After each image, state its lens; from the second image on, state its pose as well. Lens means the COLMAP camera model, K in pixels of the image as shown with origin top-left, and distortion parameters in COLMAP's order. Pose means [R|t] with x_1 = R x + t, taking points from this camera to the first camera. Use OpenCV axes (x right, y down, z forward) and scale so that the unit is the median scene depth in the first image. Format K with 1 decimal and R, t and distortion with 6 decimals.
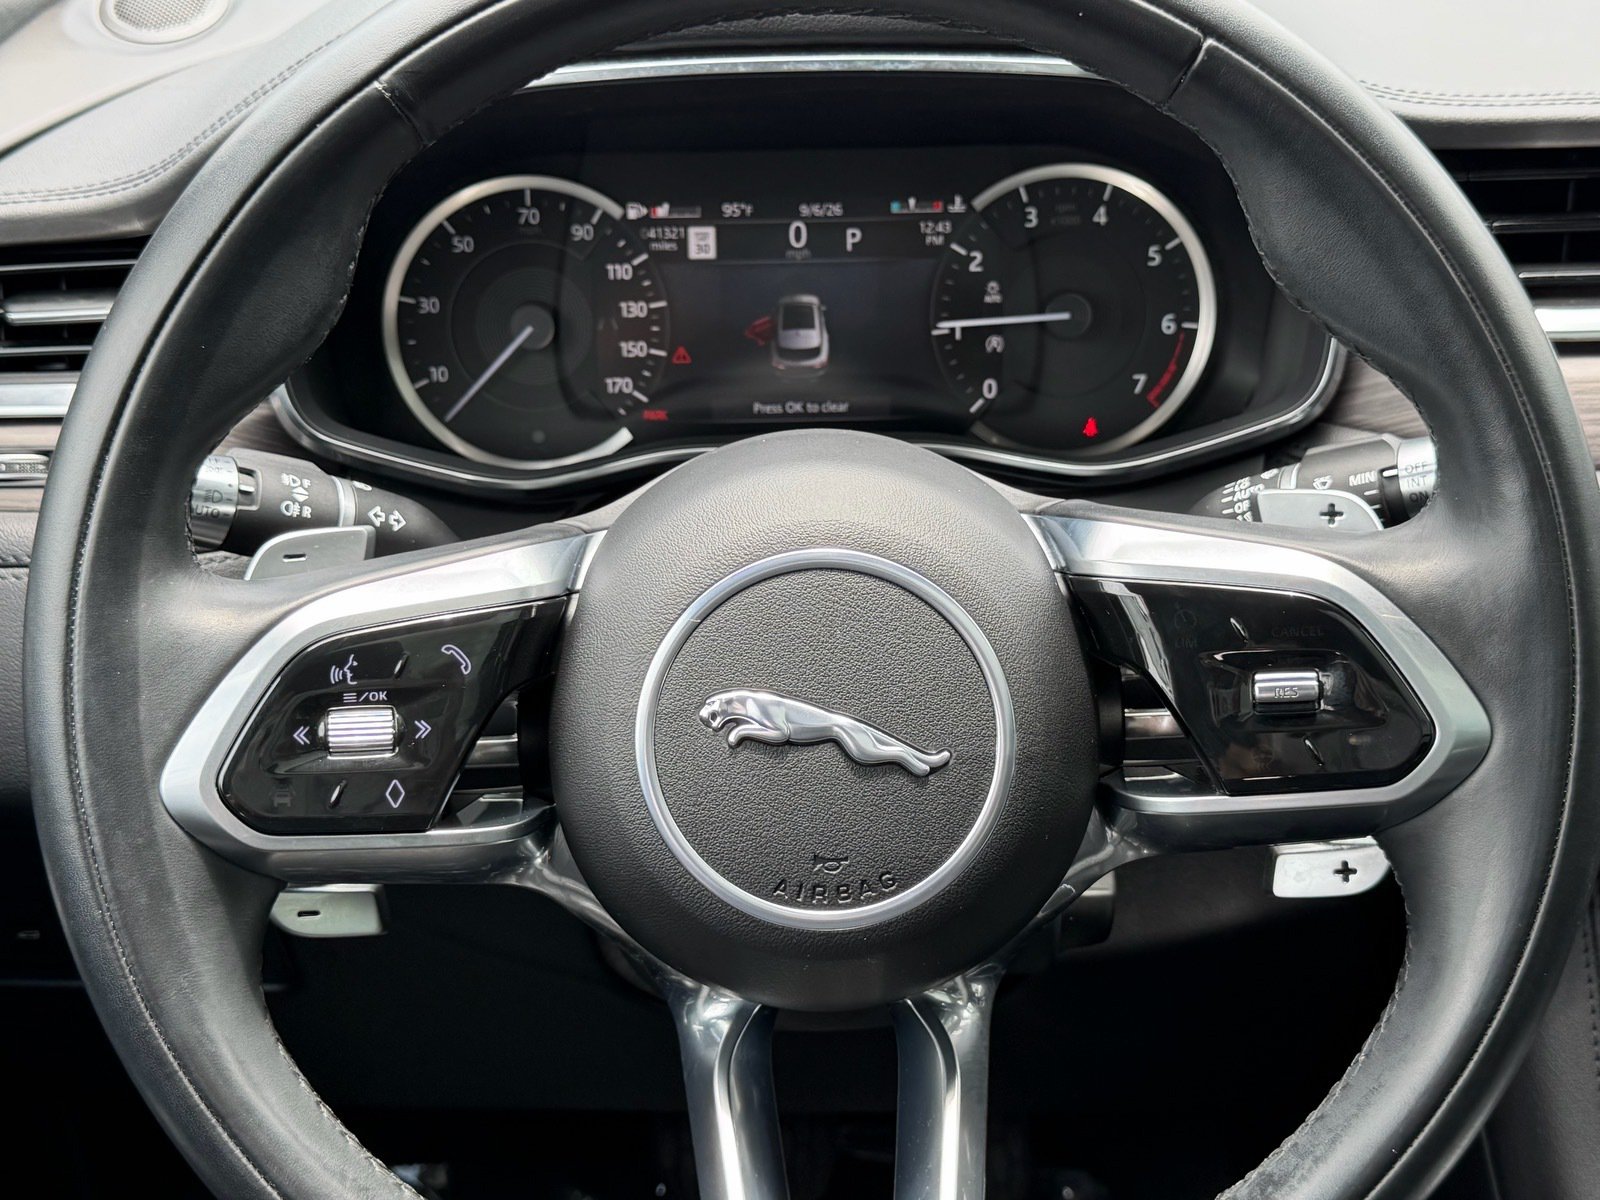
lens RADIAL K [[2108.3, 0, 799.6], [0, 2108.3, 610.3], [0, 0, 1]] dist [0.077872, 0.000000]
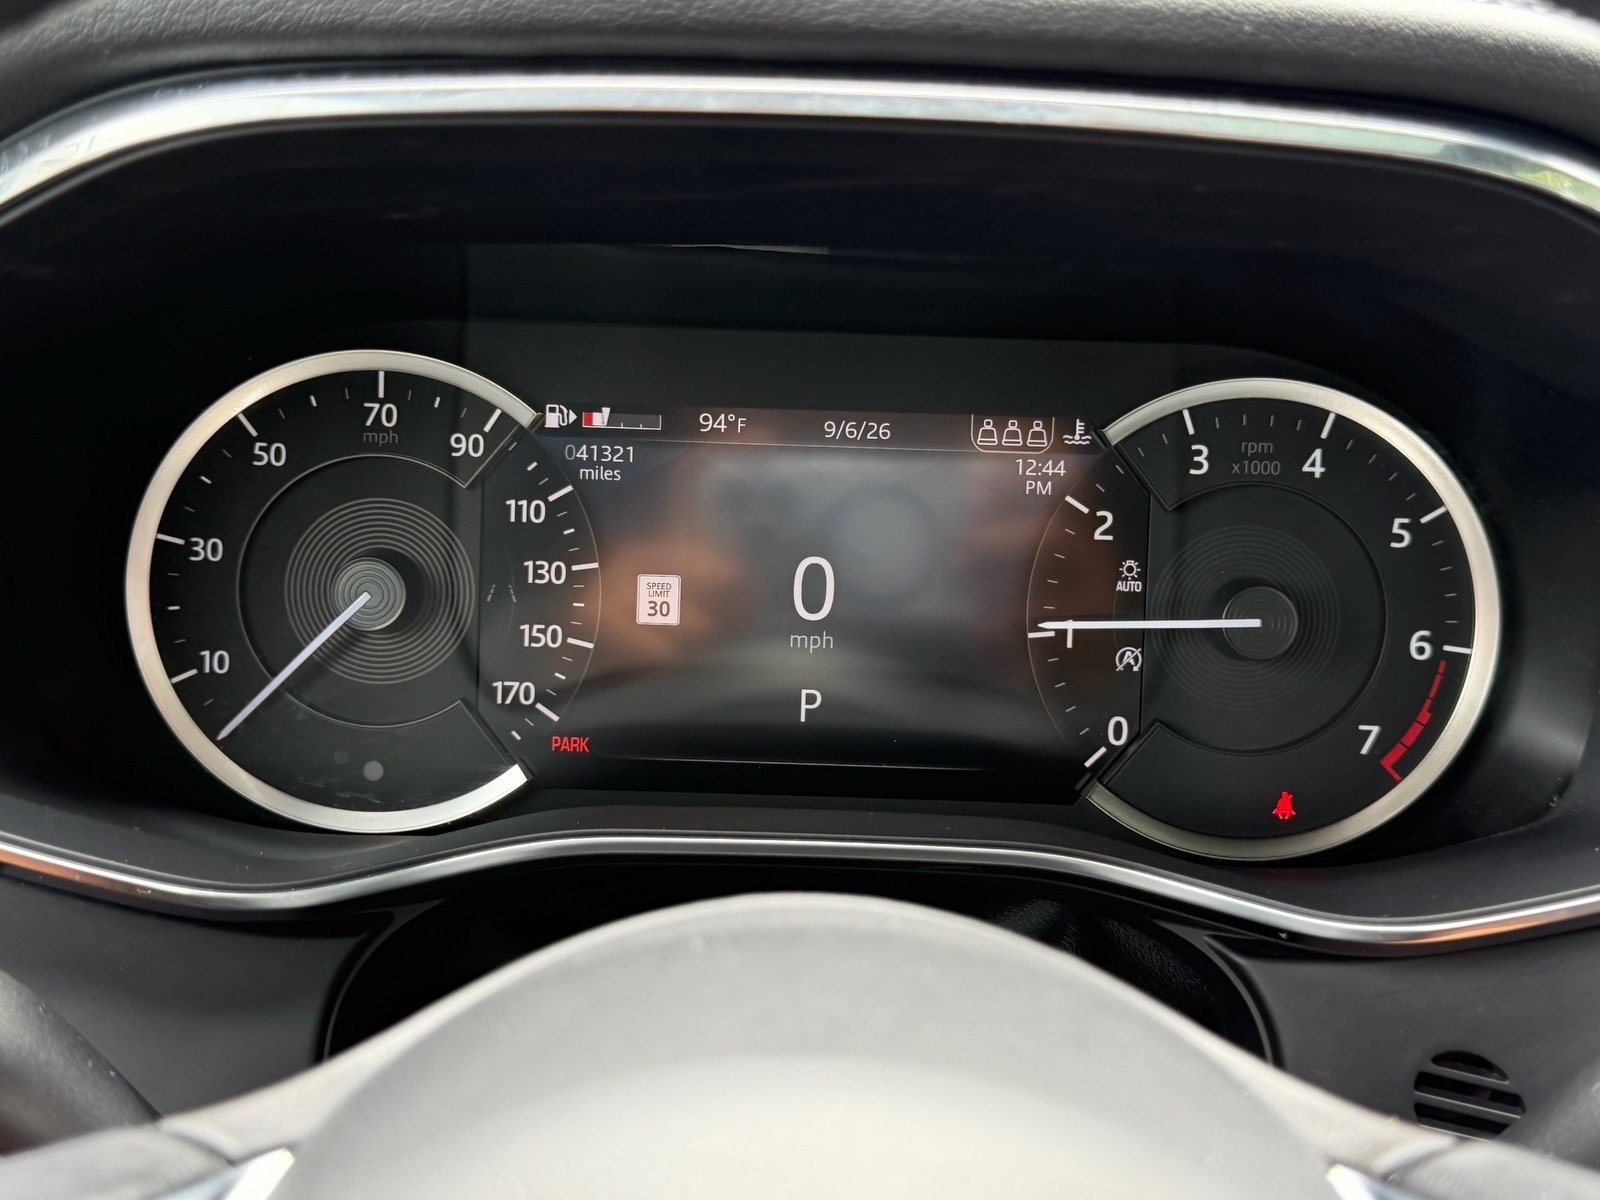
lens RADIAL K [[1866.8, 0, 800.0], [0, 1866.8, 597.7], [0, 0, 1]] dist [0.040632, 0.000000]
pose [[0.998494, 0.053543, -0.011935, 0.002656], [-0.054558, 0.991957, -0.114217, -0.077633], [0.005724, 0.114696, 0.993384, 0.464213]]
